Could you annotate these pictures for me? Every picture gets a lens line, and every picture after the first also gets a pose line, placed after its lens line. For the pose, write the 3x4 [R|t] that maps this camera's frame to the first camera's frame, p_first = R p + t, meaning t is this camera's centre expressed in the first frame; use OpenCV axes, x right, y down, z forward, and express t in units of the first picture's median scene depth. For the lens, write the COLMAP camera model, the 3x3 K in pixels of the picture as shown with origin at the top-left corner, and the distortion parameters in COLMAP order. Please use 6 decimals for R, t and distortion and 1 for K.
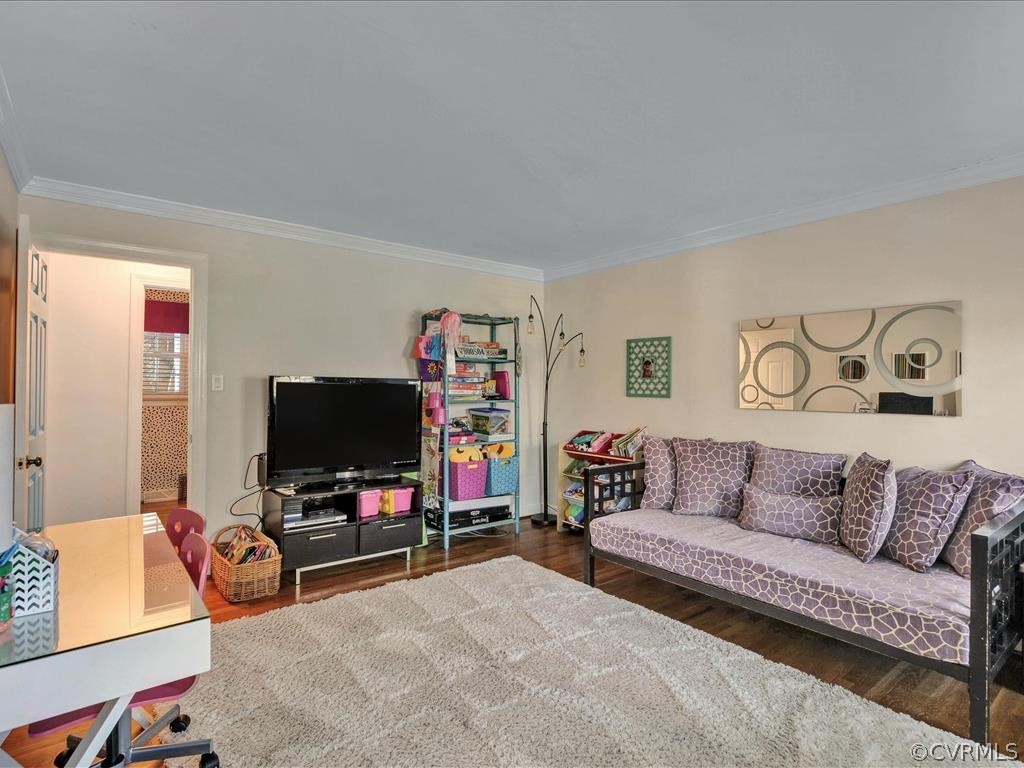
lens RADIAL K [[530.4, 0, 512.0], [0, 530.4, 384.0], [0, 0, 1]] dist [-0.003841, -0.000524]
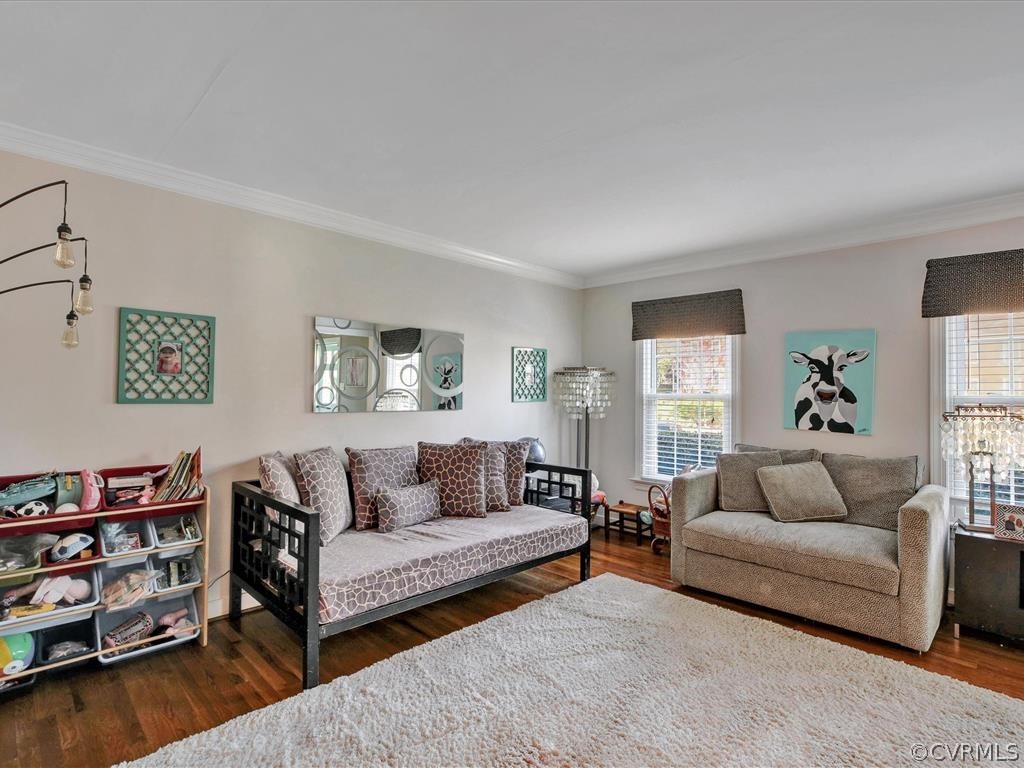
lens RADIAL K [[530.4, 0, 512.0], [0, 530.4, 384.0], [0, 0, 1]] dist [-0.003841, -0.000524]
pose [[-0.111754, 0.006389, 0.993715, -0.445784], [-0.017573, 0.999810, -0.008404, -0.000861], [-0.993581, -0.018401, -0.111620, 0.678105]]
